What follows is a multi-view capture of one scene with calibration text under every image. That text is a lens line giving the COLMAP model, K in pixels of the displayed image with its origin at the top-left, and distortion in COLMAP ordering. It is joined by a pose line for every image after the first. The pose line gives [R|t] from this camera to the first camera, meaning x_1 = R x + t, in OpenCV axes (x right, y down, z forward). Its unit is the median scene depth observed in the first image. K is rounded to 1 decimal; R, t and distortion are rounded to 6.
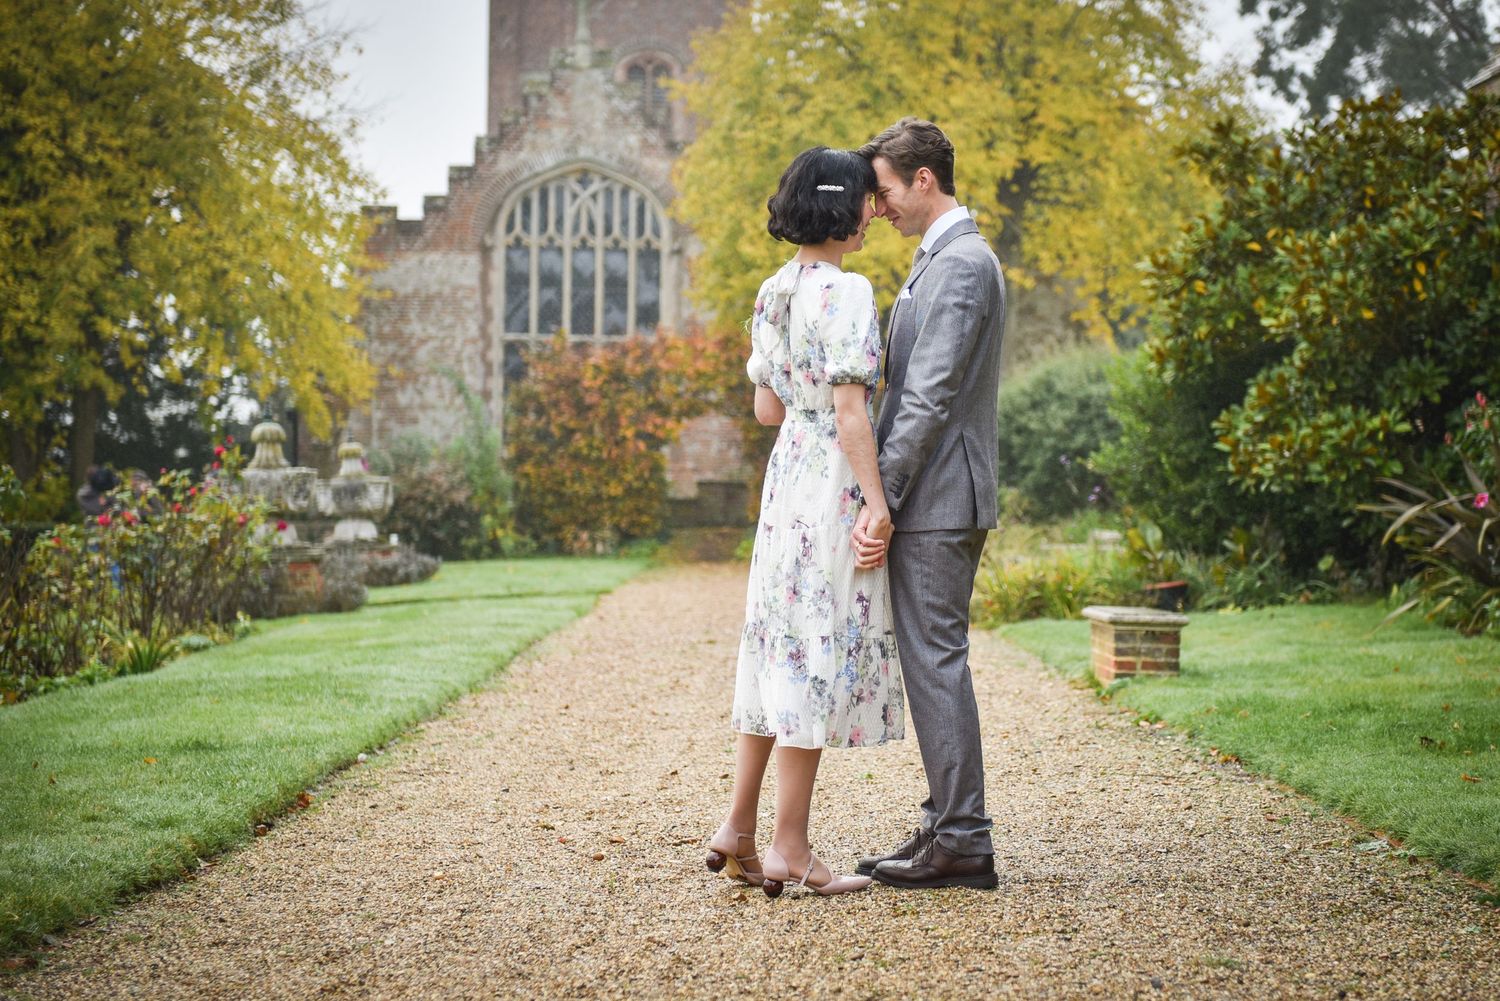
lens RADIAL K [[2535.1, 0, 753.1], [0, 2535.1, 503.9], [0, 0, 1]] dist [0.027631, 0.000000]
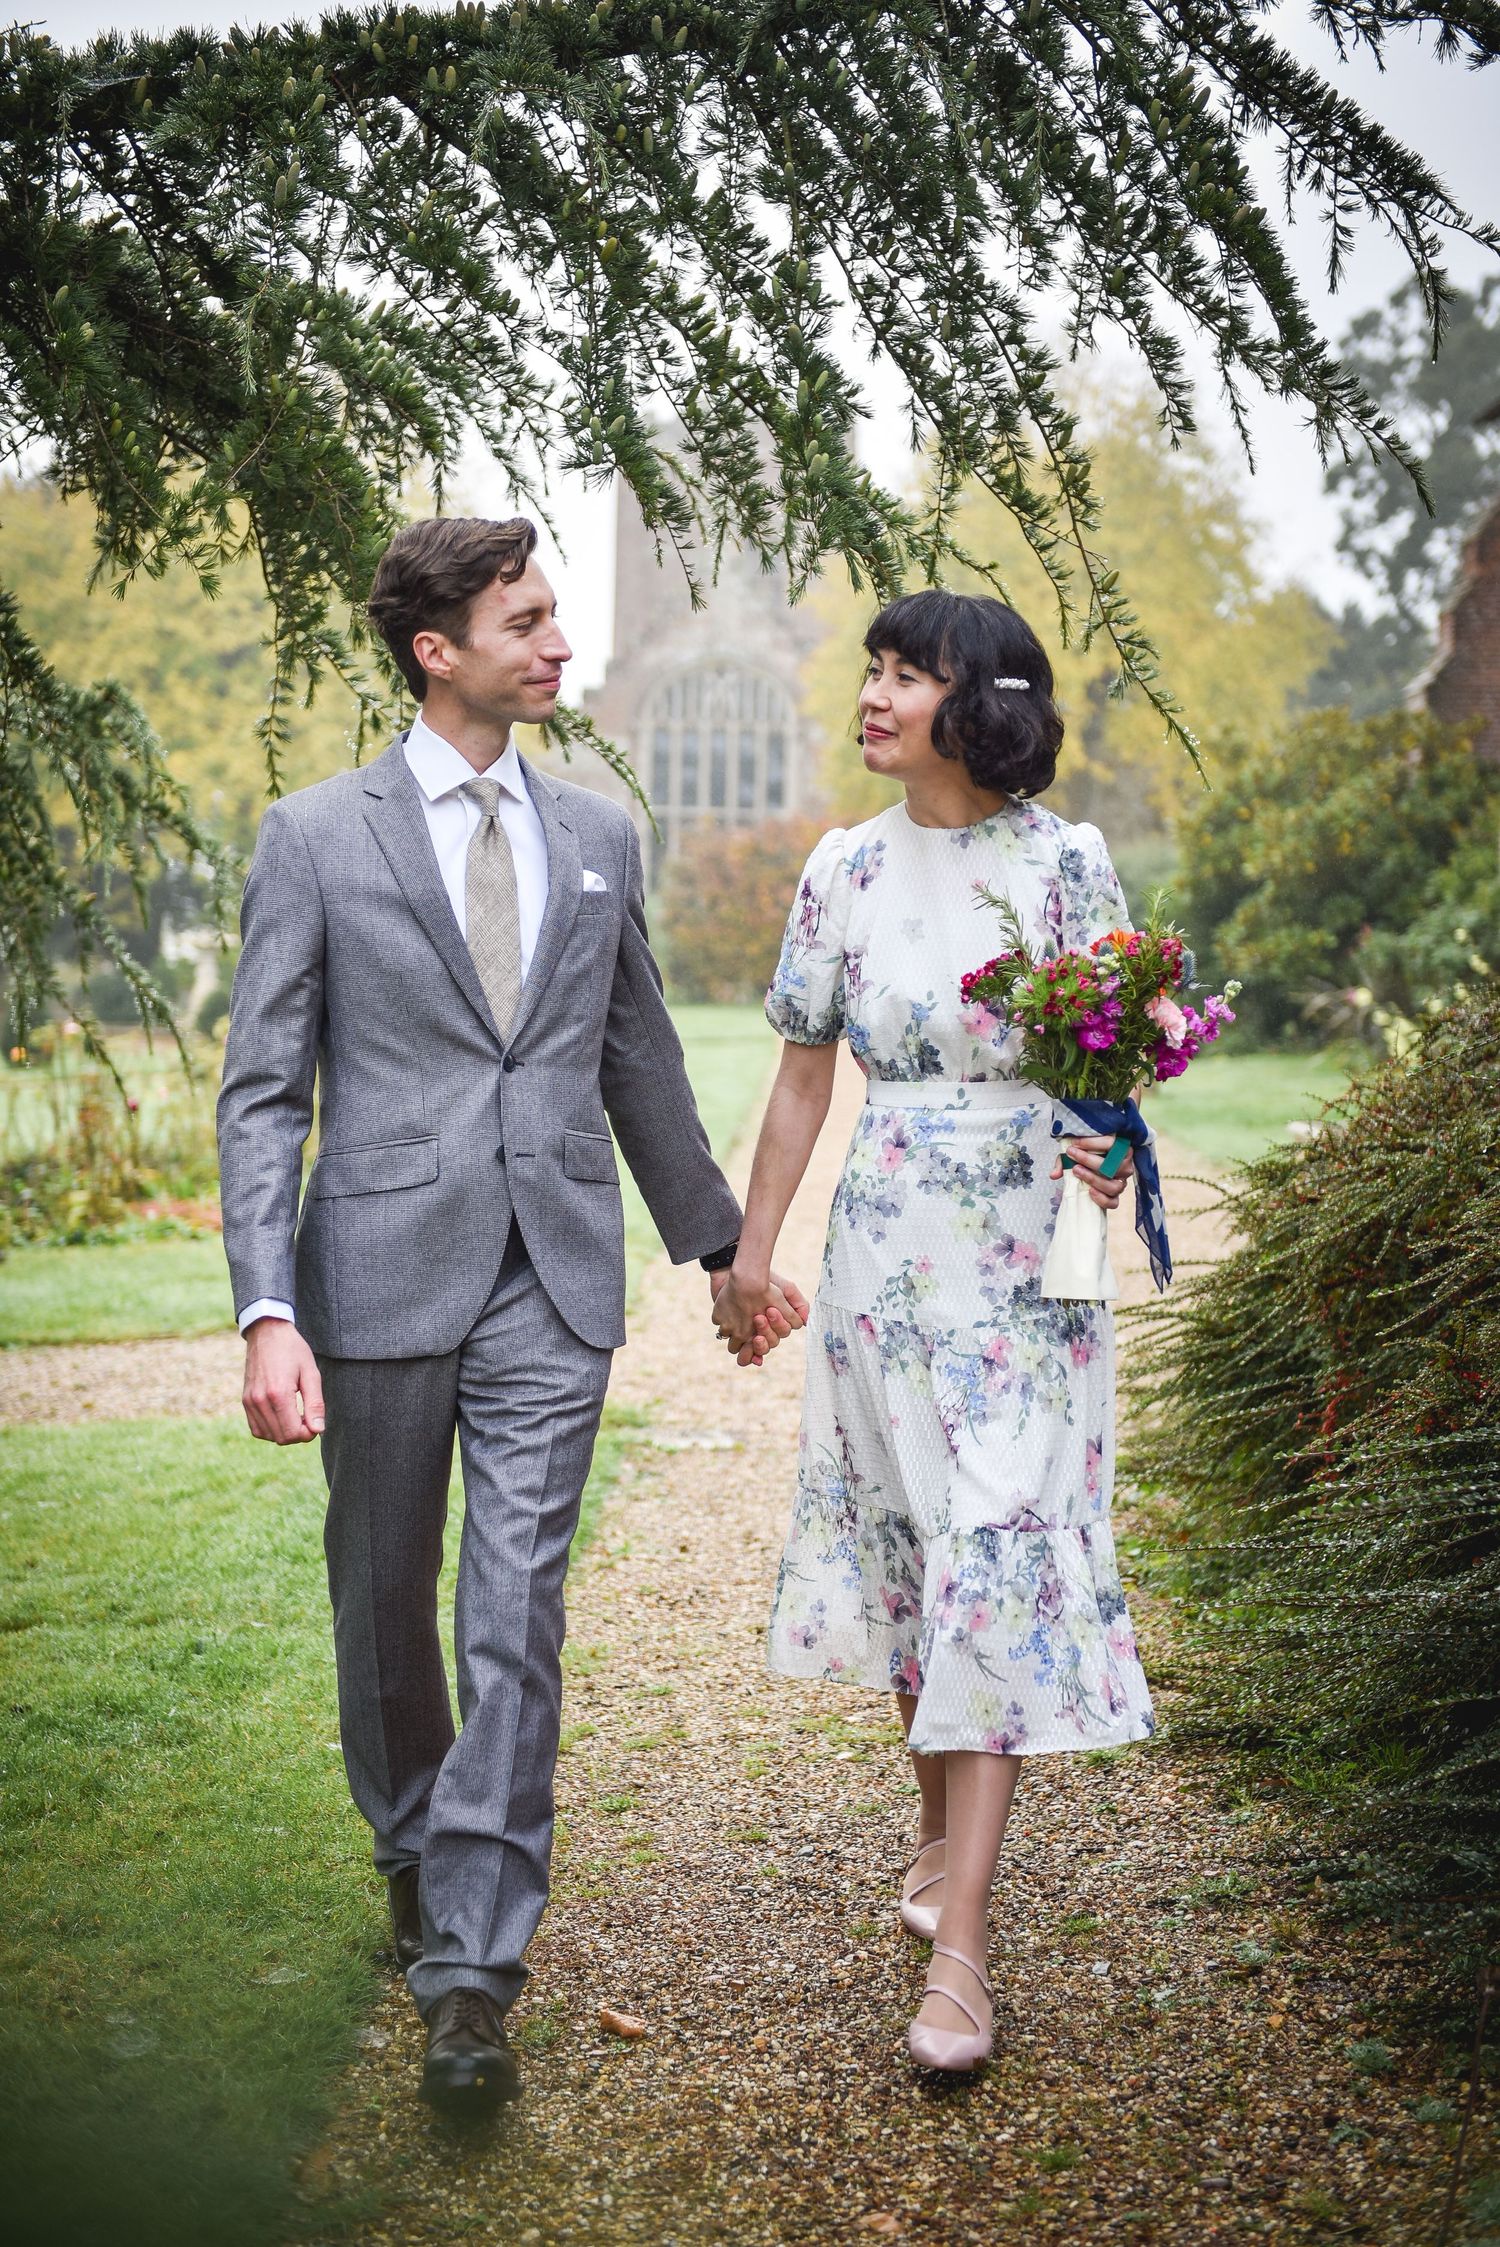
lens RADIAL K [[3172.1, 0, 748.8], [0, 3172.1, 1123.3], [0, 0, 1]] dist [0.028573, 0.000000]
pose [[0.999724, 0.020623, -0.011217, -0.026176], [-0.019856, 0.997712, 0.064622, -0.013815], [0.012524, -0.064381, 0.997847, -0.337332]]
